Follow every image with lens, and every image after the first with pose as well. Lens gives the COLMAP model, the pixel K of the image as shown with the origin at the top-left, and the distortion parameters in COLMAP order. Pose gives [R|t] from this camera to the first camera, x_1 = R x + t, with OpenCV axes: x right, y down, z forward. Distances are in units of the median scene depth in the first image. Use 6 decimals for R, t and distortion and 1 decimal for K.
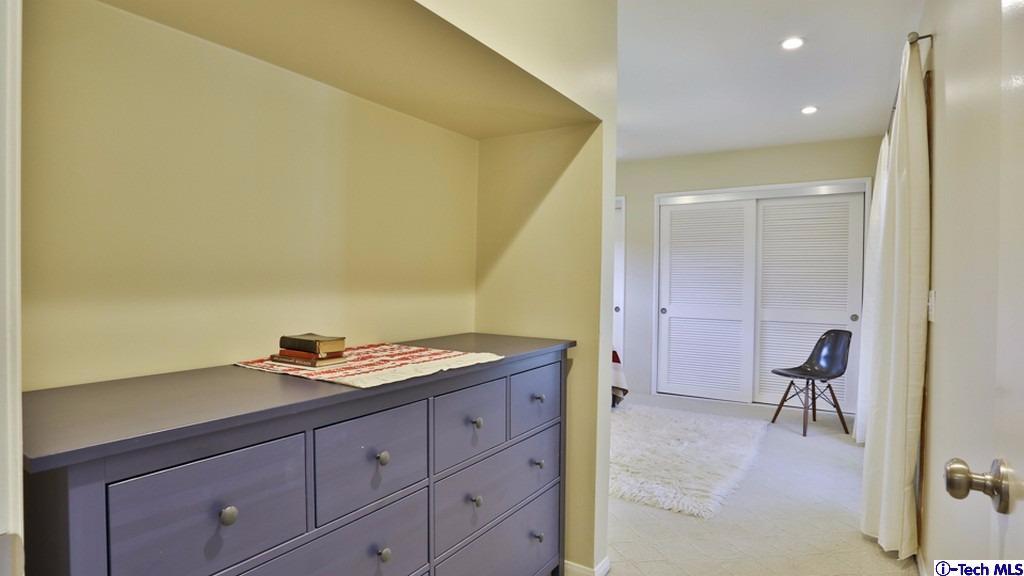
lens RADIAL K [[525.1, 0, 510.2], [0, 525.1, 286.4], [0, 0, 1]] dist [-0.032735, 0.009886]
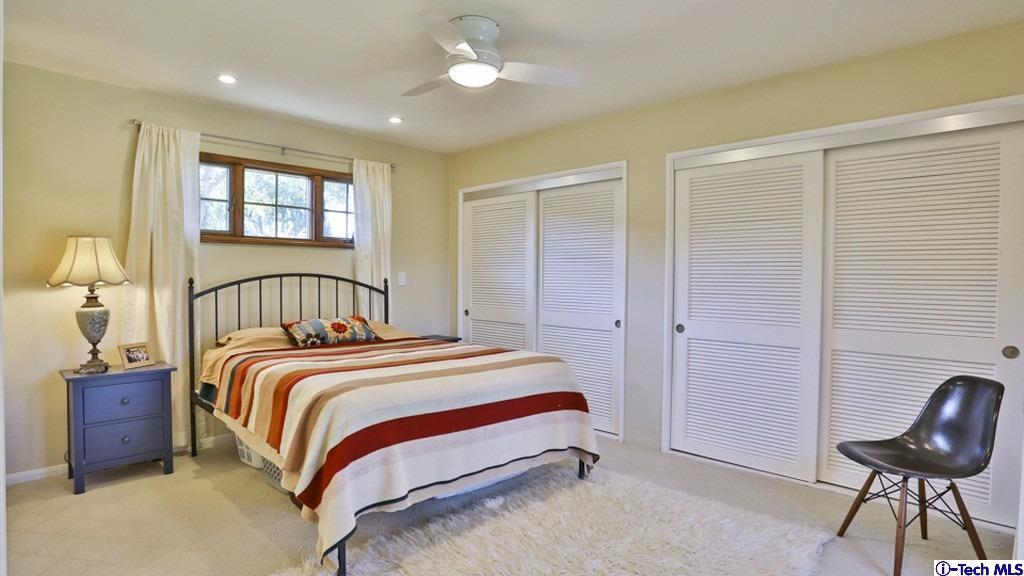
lens RADIAL K [[525.1, 0, 511.5], [0, 525.1, 288.8], [0, 0, 1]] dist [-0.032735, 0.009886]
pose [[0.984522, 0.002967, -0.175234, 0.231399], [-0.002728, 0.999995, 0.001602, -0.004870], [0.175238, -0.001099, 0.984526, 0.357674]]
